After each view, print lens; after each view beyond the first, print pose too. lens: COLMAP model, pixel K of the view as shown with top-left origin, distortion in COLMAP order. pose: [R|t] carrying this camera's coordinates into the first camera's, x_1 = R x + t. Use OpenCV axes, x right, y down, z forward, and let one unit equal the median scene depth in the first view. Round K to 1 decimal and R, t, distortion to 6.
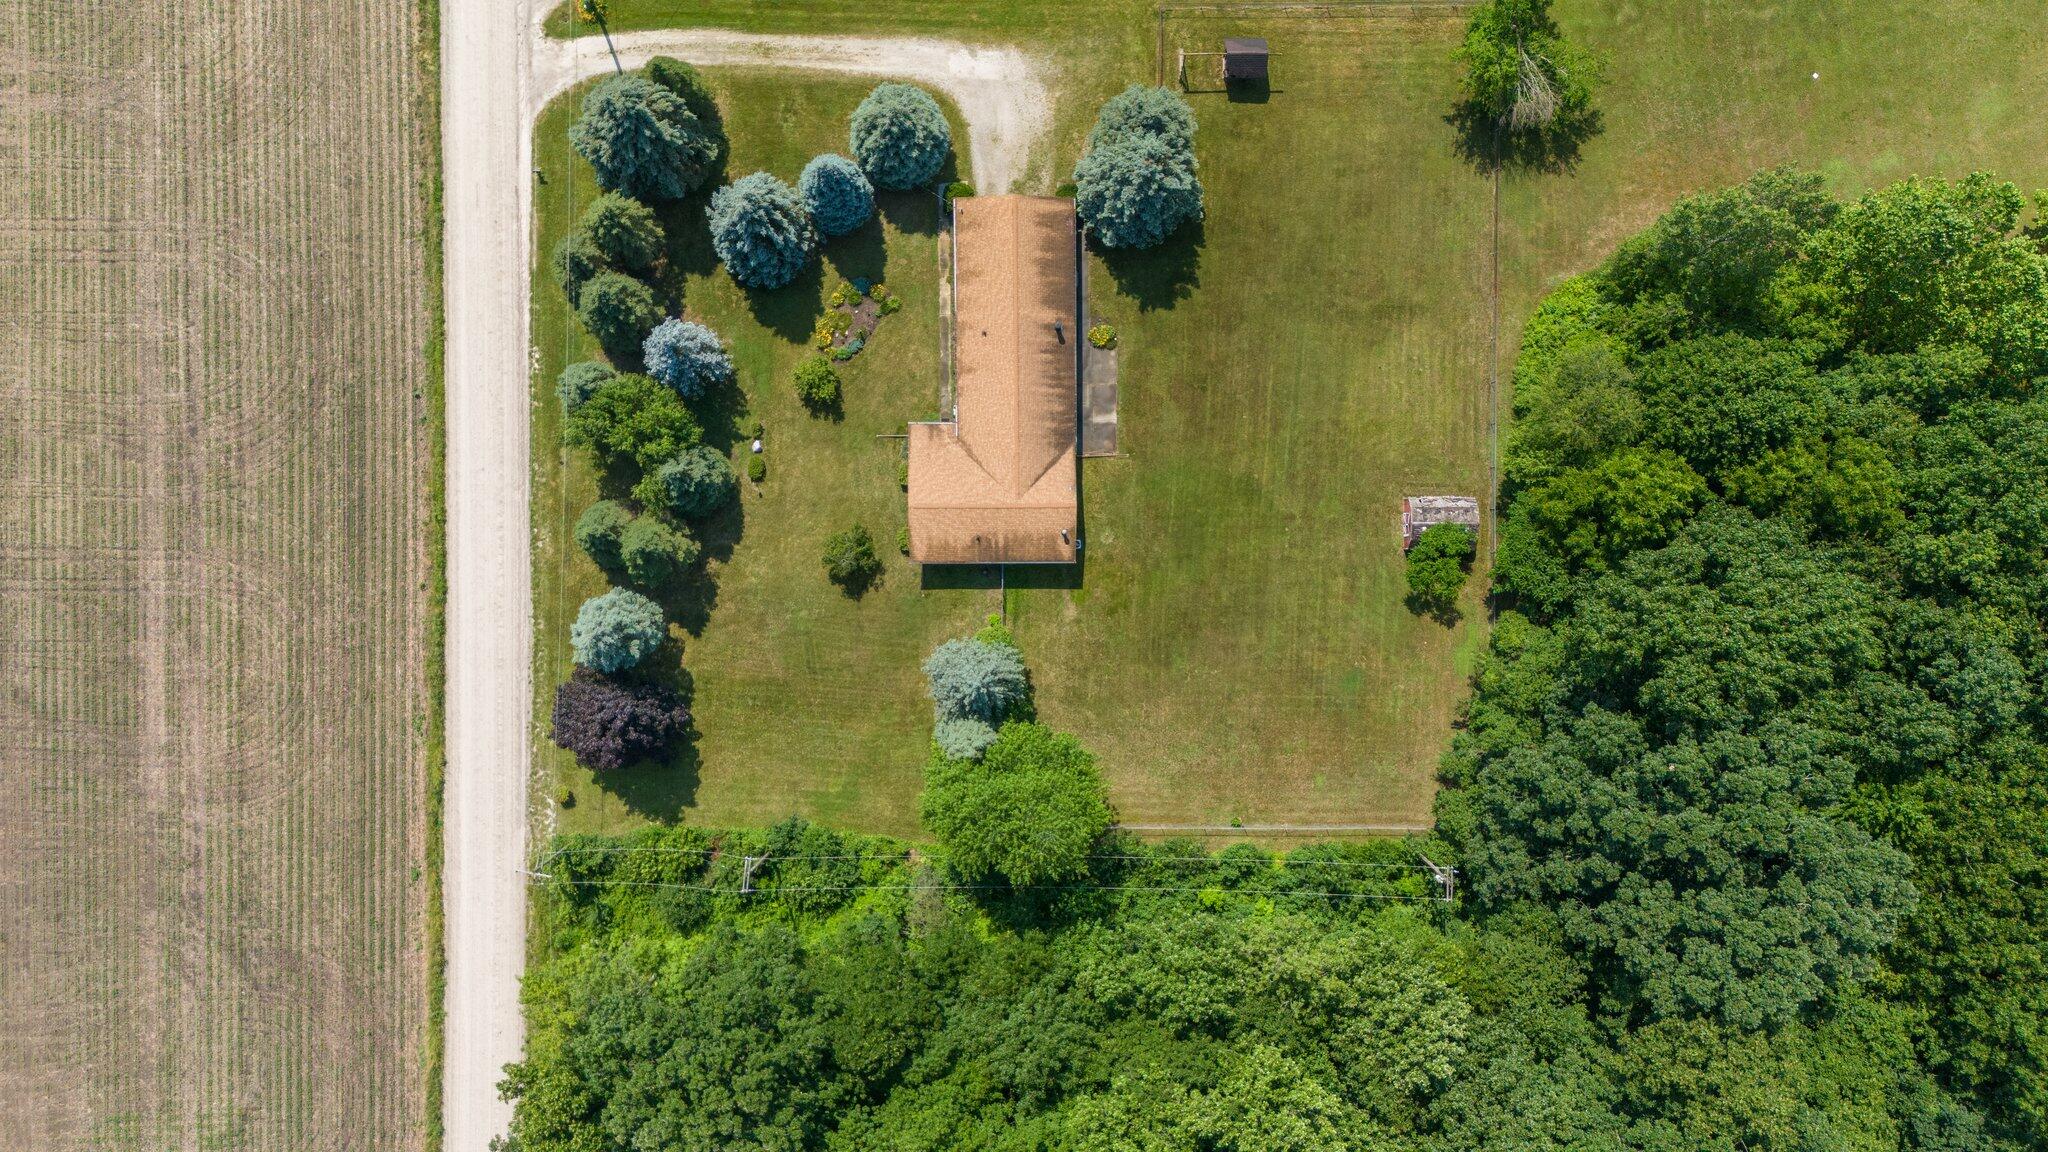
lens RADIAL K [[1490.3, 0, 1024.0], [0, 1490.3, 576.0], [0, 0, 1]] dist [0.089993, -0.098958]
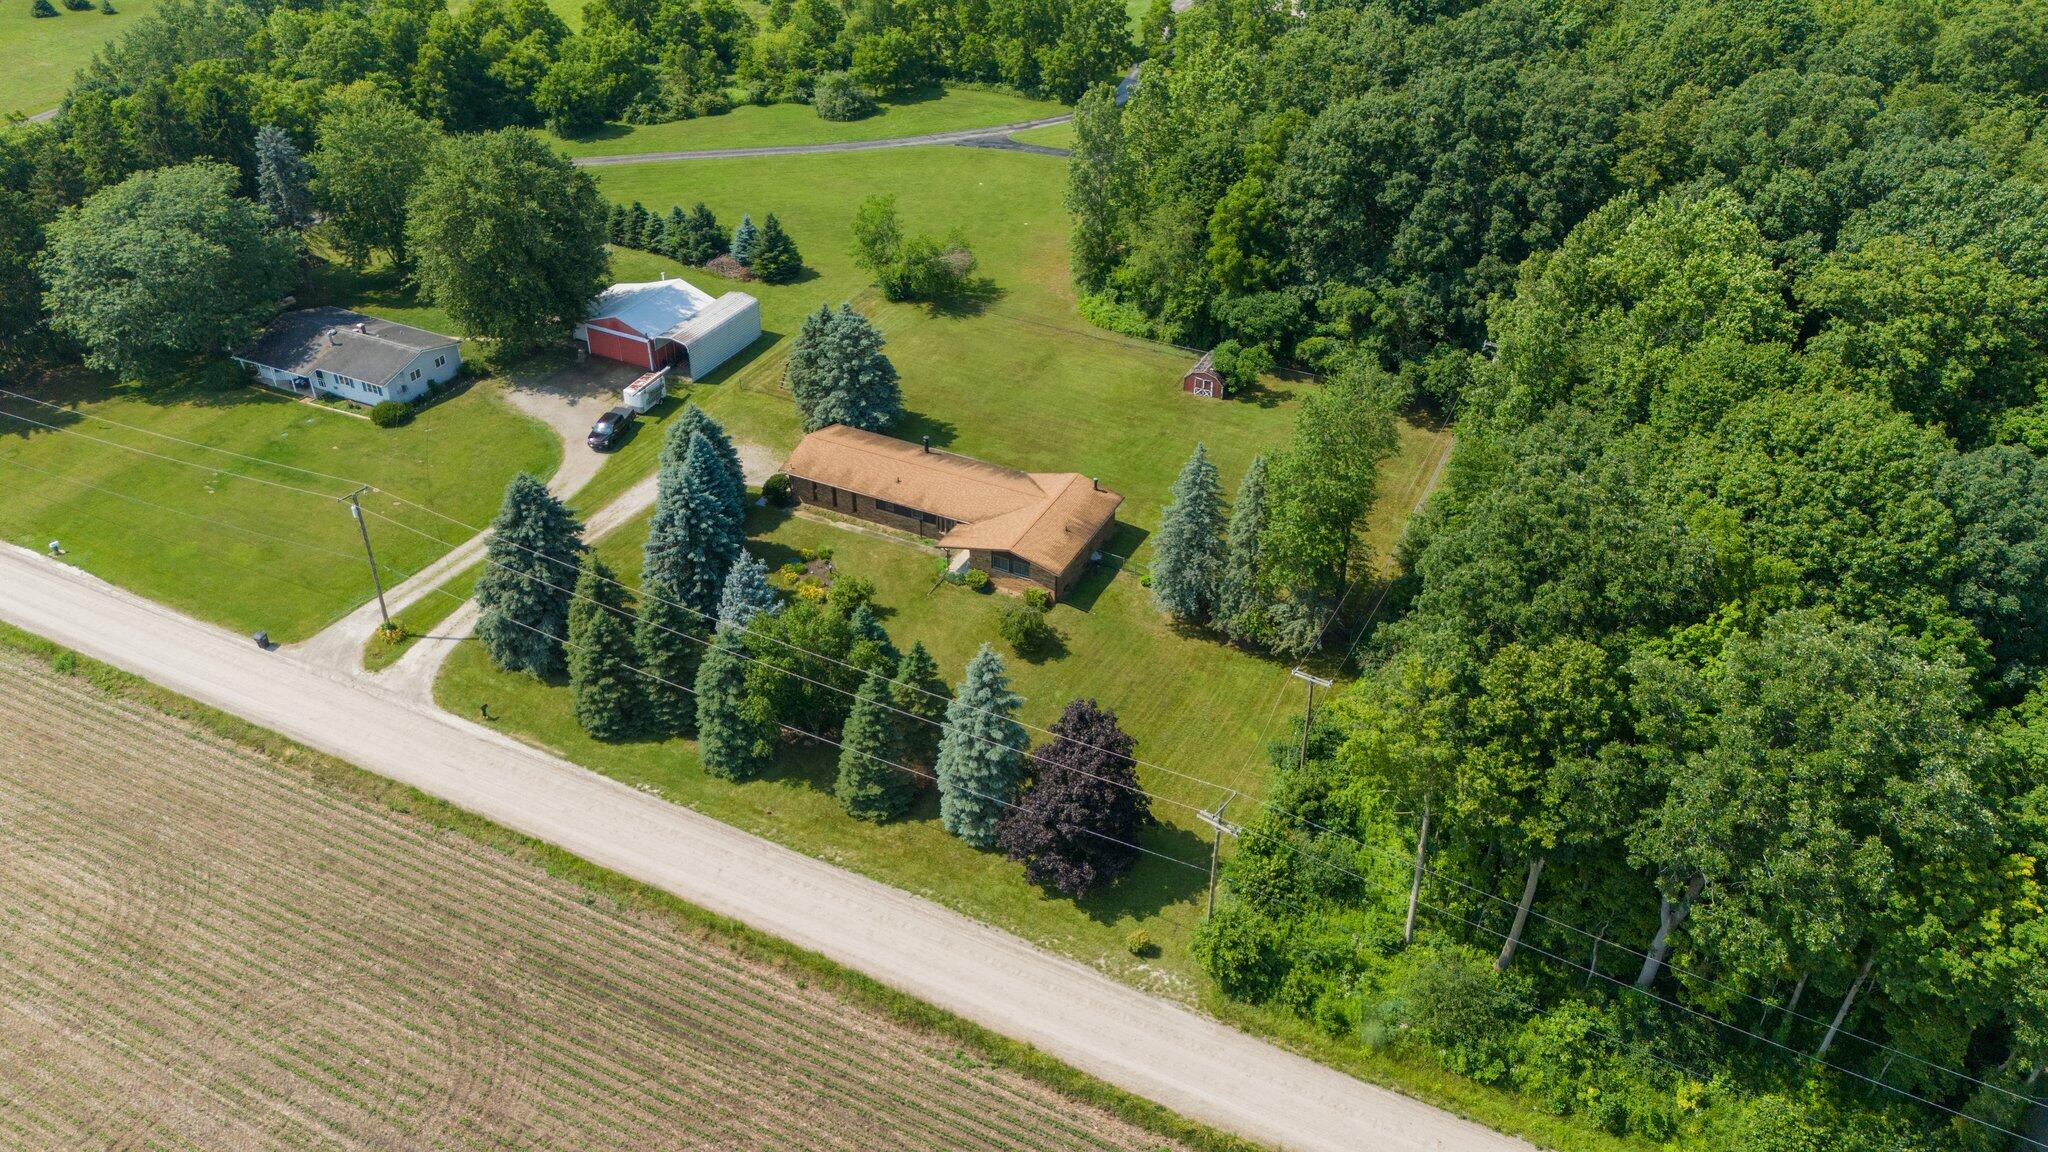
lens RADIAL K [[1507.1, 0, 1018.1], [0, 1507.1, 576.1], [0, 0, 1]] dist [0.062815, -0.047565]
pose [[0.447003, -0.505593, 0.737946, -0.790681], [0.894533, 0.252644, -0.368758, 0.320361], [0.000004, 0.824953, 0.565202, 0.420557]]
